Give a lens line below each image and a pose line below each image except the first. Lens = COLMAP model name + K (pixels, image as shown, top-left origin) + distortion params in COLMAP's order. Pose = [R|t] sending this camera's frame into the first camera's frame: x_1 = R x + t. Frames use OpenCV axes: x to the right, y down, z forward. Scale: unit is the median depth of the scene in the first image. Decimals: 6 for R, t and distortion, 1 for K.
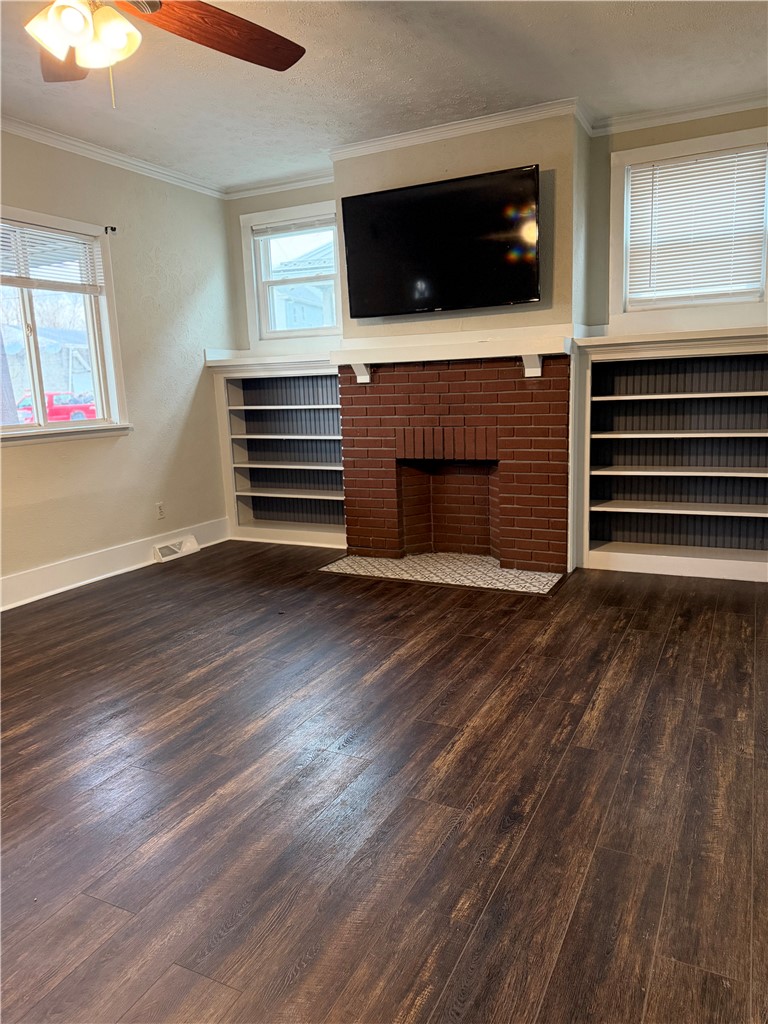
lens RADIAL K [[717.1, 0, 387.7], [0, 717.1, 511.0], [0, 0, 1]] dist [0.066840, -0.052825]
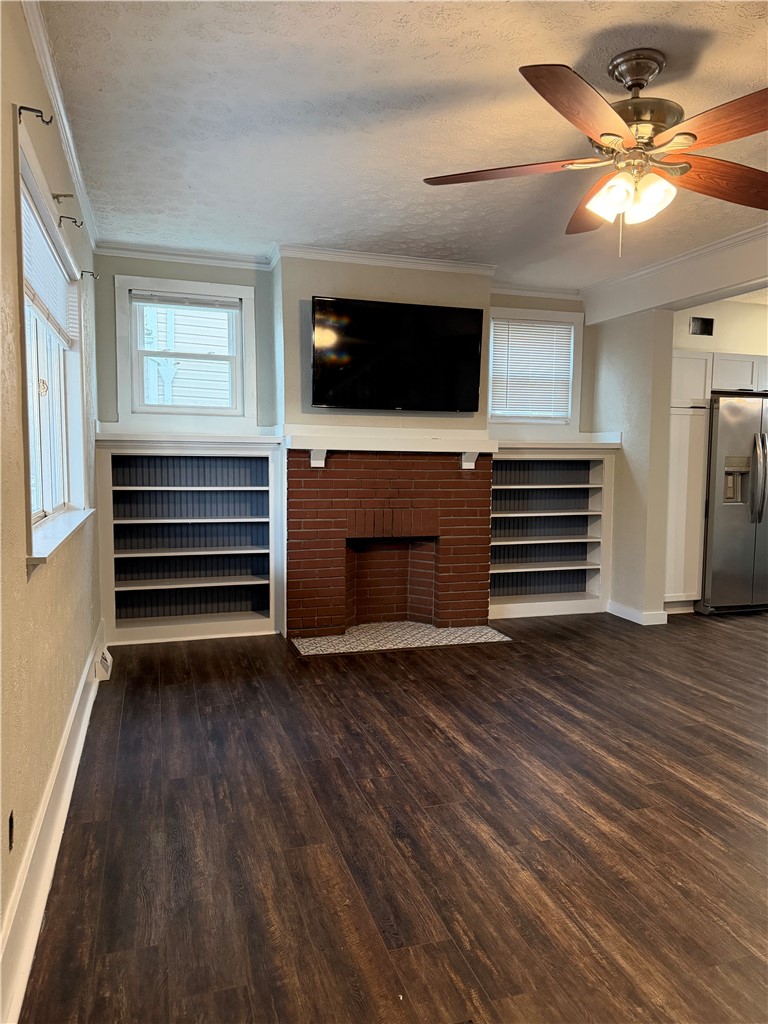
lens RADIAL K [[717.1, 0, 390.8], [0, 717.1, 517.0], [0, 0, 1]] dist [0.066840, -0.052825]
pose [[0.712851, -0.017787, 0.701090, -0.749769], [0.085011, 0.994498, -0.061206, -0.037768], [-0.696144, 0.103232, 0.710441, 0.212036]]
